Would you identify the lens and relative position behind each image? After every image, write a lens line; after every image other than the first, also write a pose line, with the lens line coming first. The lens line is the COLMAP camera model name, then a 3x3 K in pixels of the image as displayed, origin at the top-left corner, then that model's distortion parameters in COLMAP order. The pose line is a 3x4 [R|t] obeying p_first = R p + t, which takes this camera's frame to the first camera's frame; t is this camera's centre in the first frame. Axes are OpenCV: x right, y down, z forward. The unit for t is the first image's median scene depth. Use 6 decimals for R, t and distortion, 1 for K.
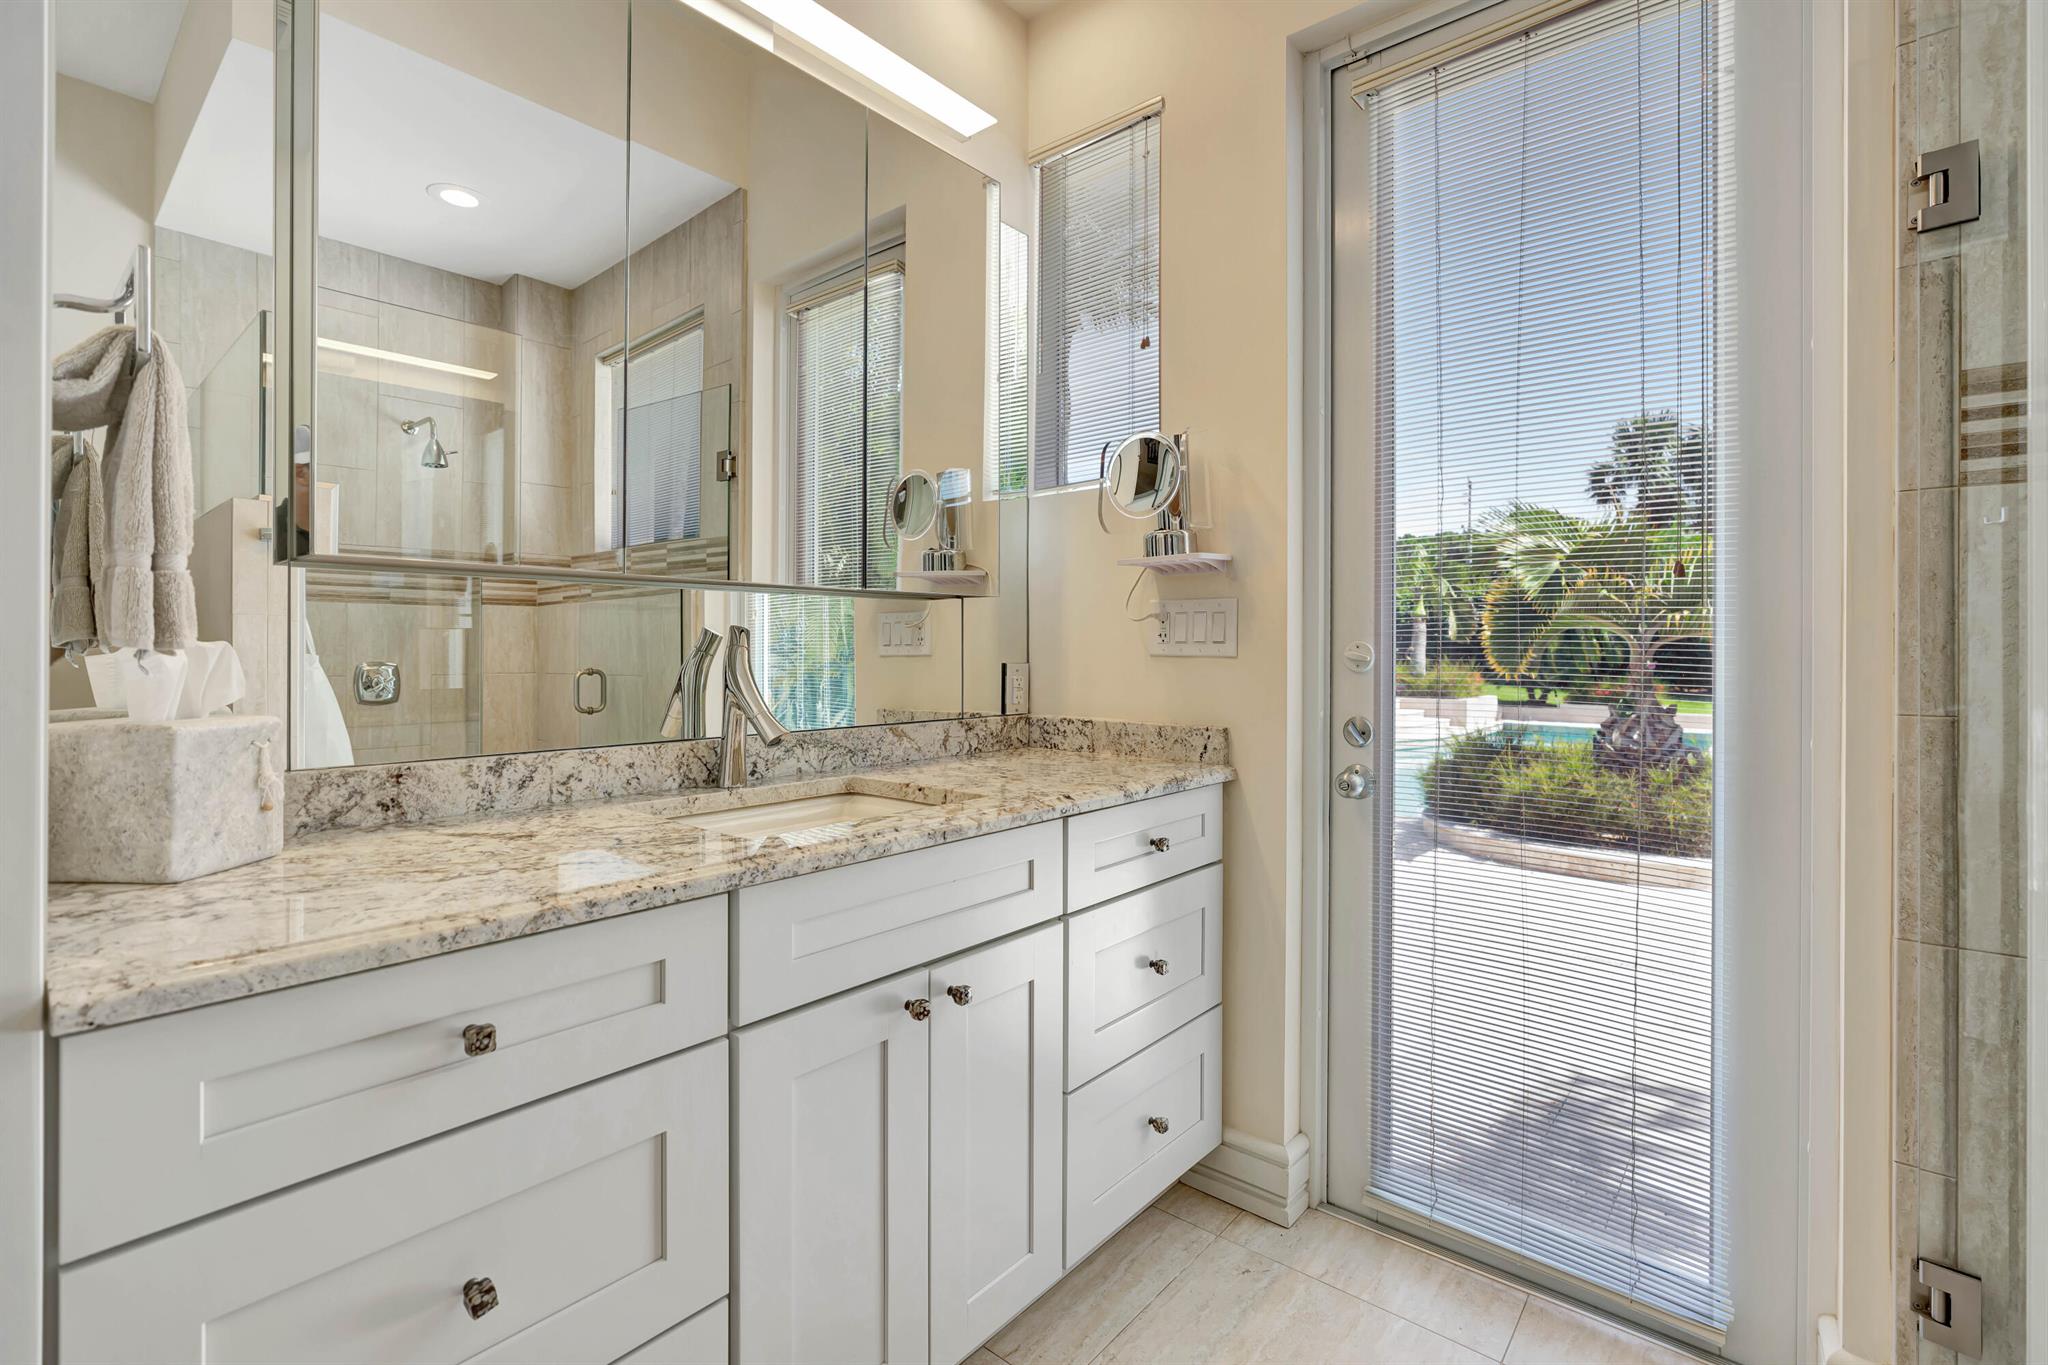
lens RADIAL K [[914.5, 0, 1029.7], [0, 914.5, 652.1], [0, 0, 1]] dist [-0.014505, 0.001057]
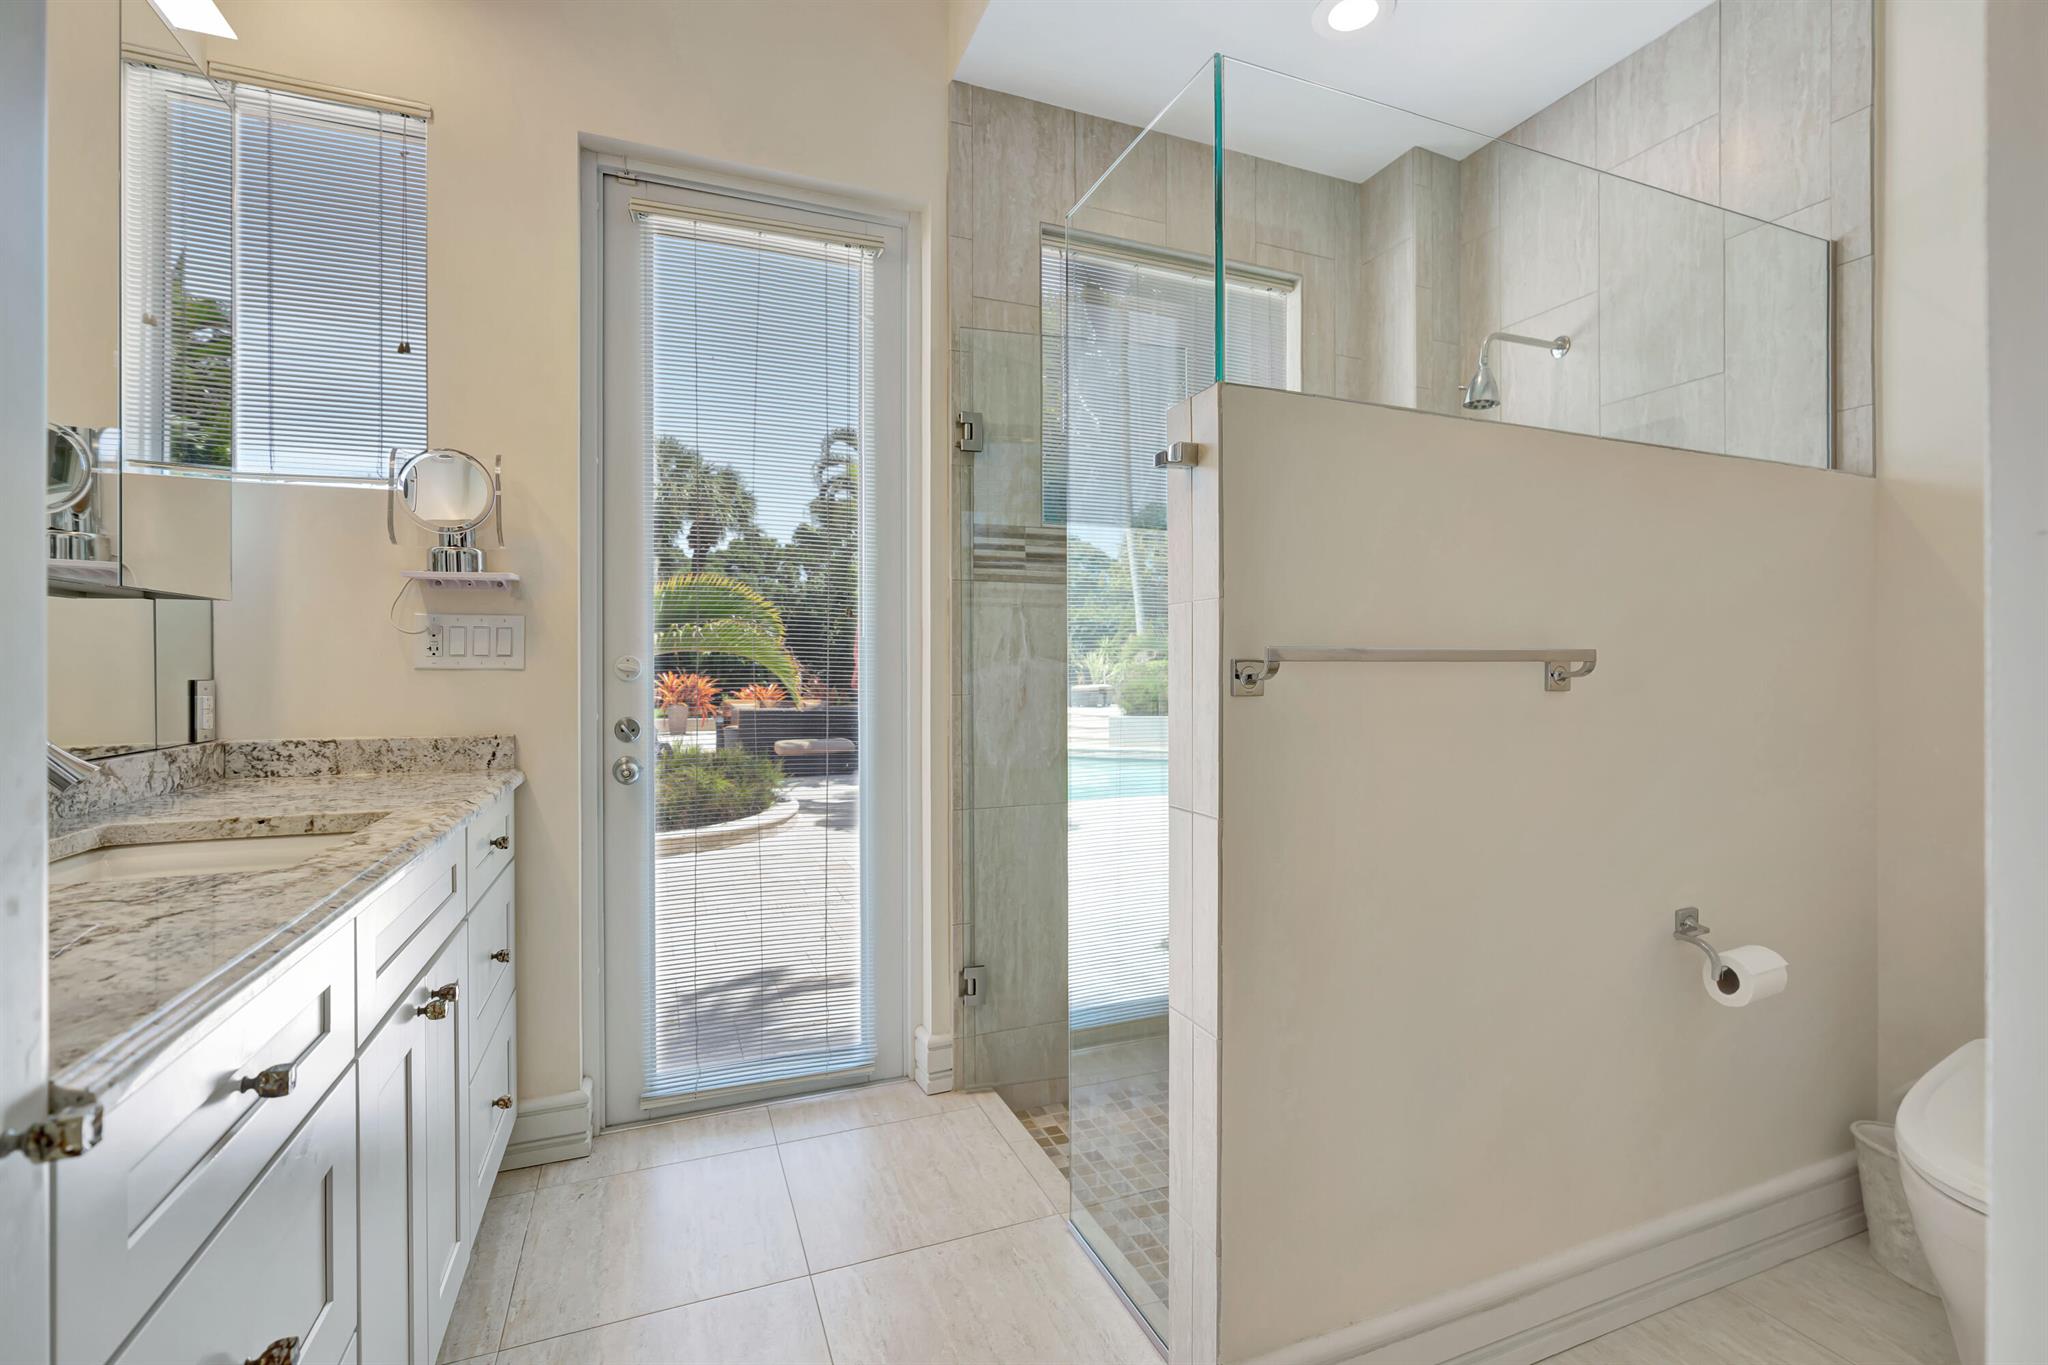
lens RADIAL K [[929.1, 0, 1024.0], [0, 929.1, 682.5], [0, 0, 1]] dist [-0.010705, 0.000275]
pose [[0.468335, -0.019001, 0.883347, -0.469681], [0.005268, 0.999811, 0.018713, 0.003347], [-0.883535, -0.004110, 0.468346, -0.050436]]
